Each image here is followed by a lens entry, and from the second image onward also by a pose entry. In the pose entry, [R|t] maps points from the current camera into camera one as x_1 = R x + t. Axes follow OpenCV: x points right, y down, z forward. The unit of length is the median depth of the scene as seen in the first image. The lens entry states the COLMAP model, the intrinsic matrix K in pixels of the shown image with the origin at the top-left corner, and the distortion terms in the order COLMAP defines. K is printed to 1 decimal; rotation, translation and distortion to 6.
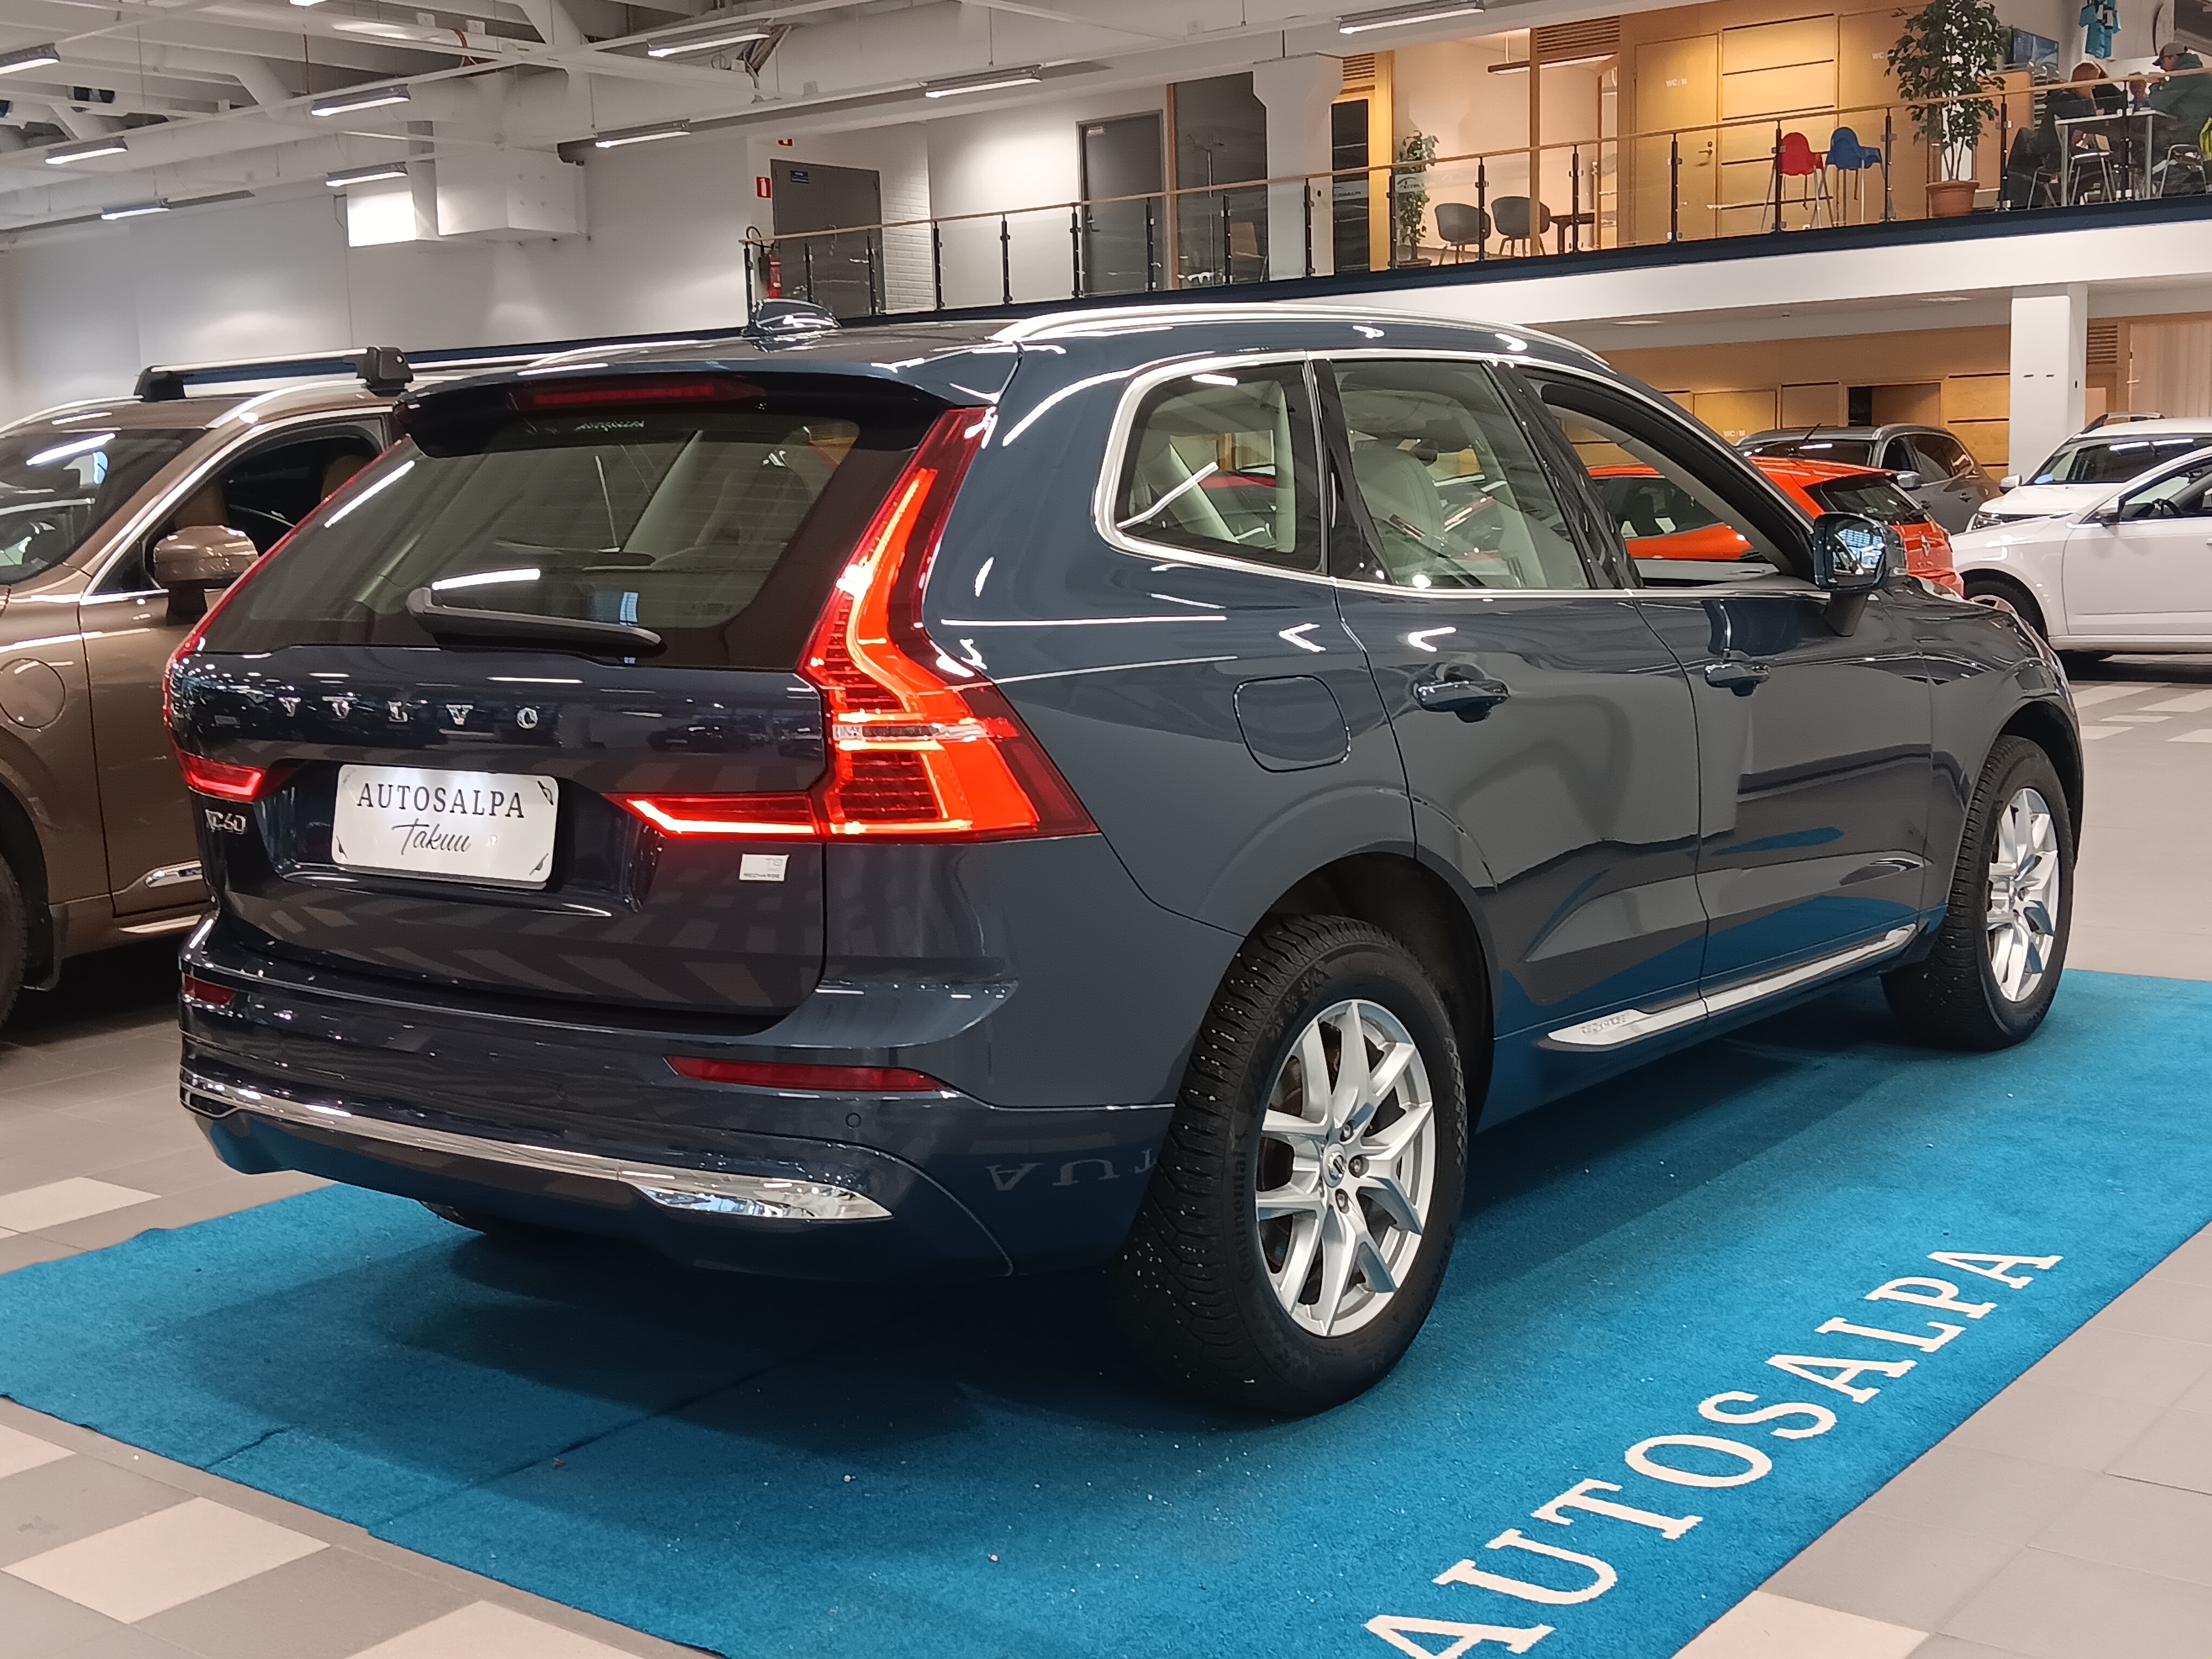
lens RADIAL K [[2672.8, 0, 1106.0], [0, 2672.8, 829.5], [0, 0, 1]] dist [0.249887, -0.740879]
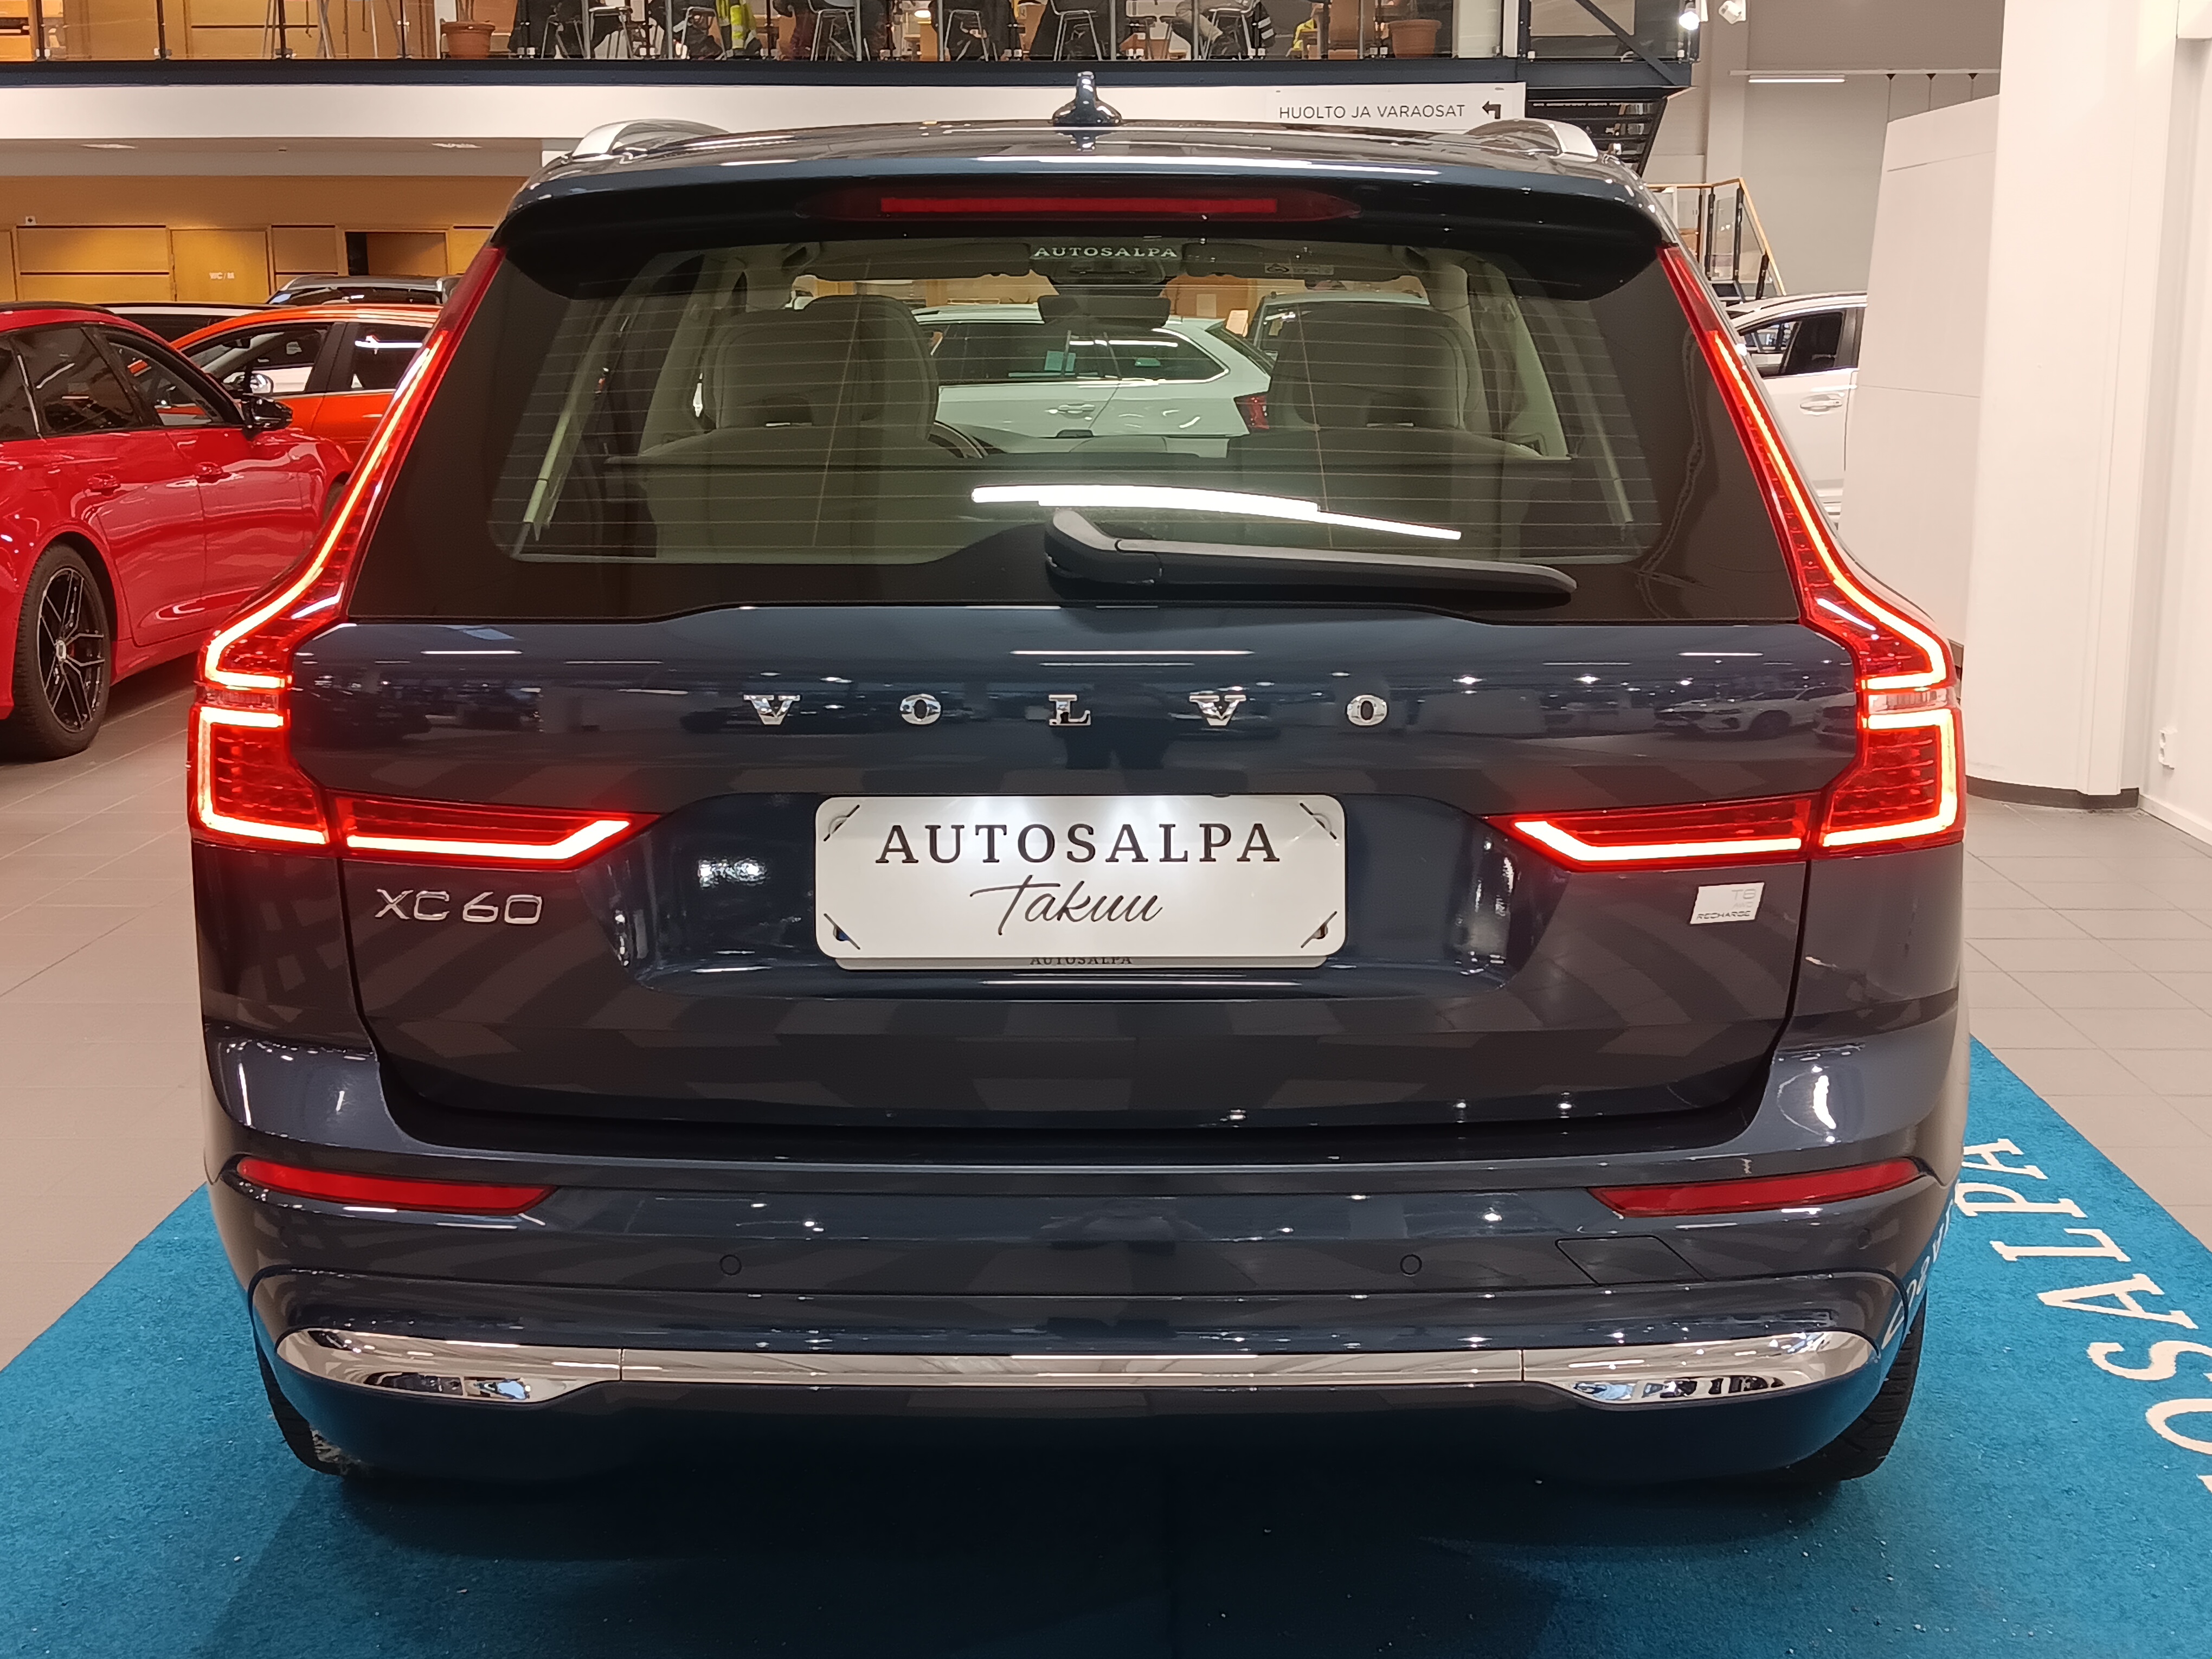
lens RADIAL K [[2672.8, 0, 1106.0], [0, 2672.8, 829.5], [0, 0, 1]] dist [0.249887, -0.740879]
pose [[0.789802, -0.088764, 0.606905, -0.615696], [0.056119, 0.995780, 0.072608, -0.058934], [-0.610790, -0.023286, 0.791450, 0.487967]]
